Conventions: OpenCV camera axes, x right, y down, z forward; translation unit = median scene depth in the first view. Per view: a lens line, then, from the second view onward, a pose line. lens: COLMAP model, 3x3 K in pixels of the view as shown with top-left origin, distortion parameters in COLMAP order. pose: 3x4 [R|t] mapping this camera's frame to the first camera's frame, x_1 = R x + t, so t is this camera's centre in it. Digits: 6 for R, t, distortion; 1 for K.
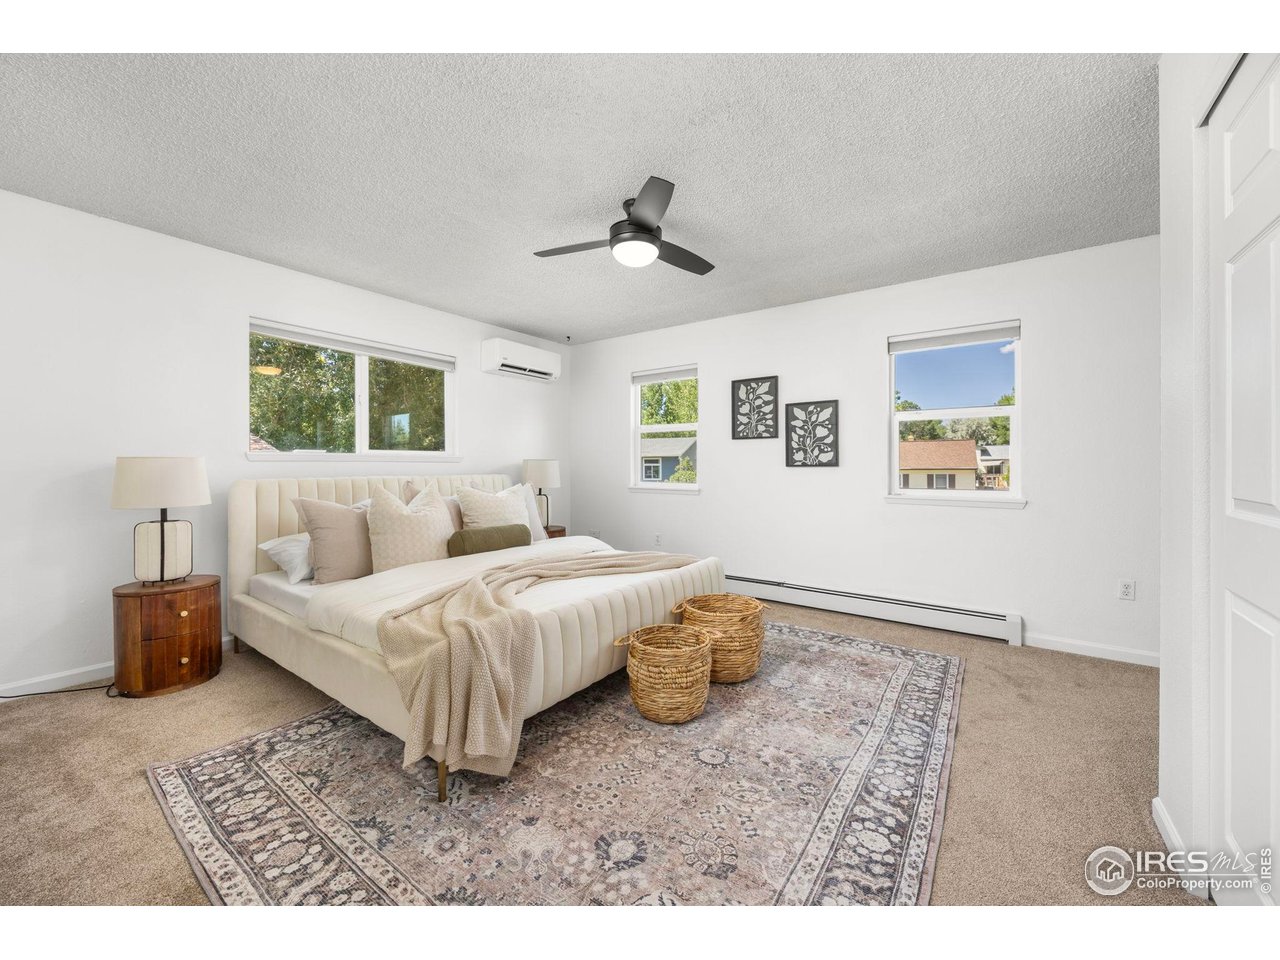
lens RADIAL K [[495.7, 0, 643.7], [0, 495.7, 470.0], [0, 0, 1]] dist [0.001473, 0.000080]
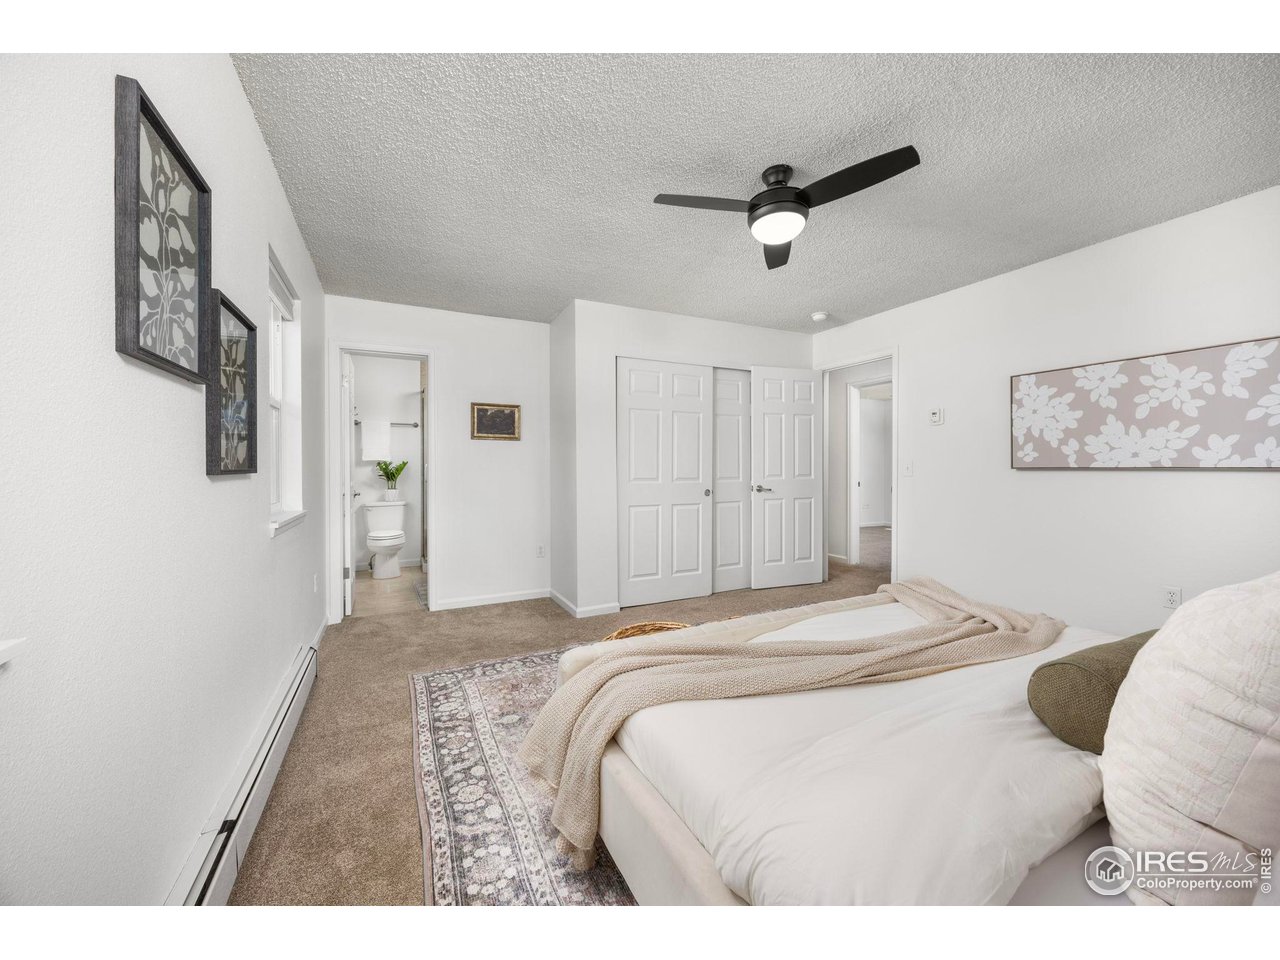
lens RADIAL K [[495.7, 0, 641.2], [0, 495.7, 473.7], [0, 0, 1]] dist [0.001473, 0.000080]
pose [[-0.891599, -0.001615, 0.452823, -0.166743], [0.006802, 0.999833, 0.016959, -0.015435], [-0.452775, 0.018200, -0.891439, 1.571084]]
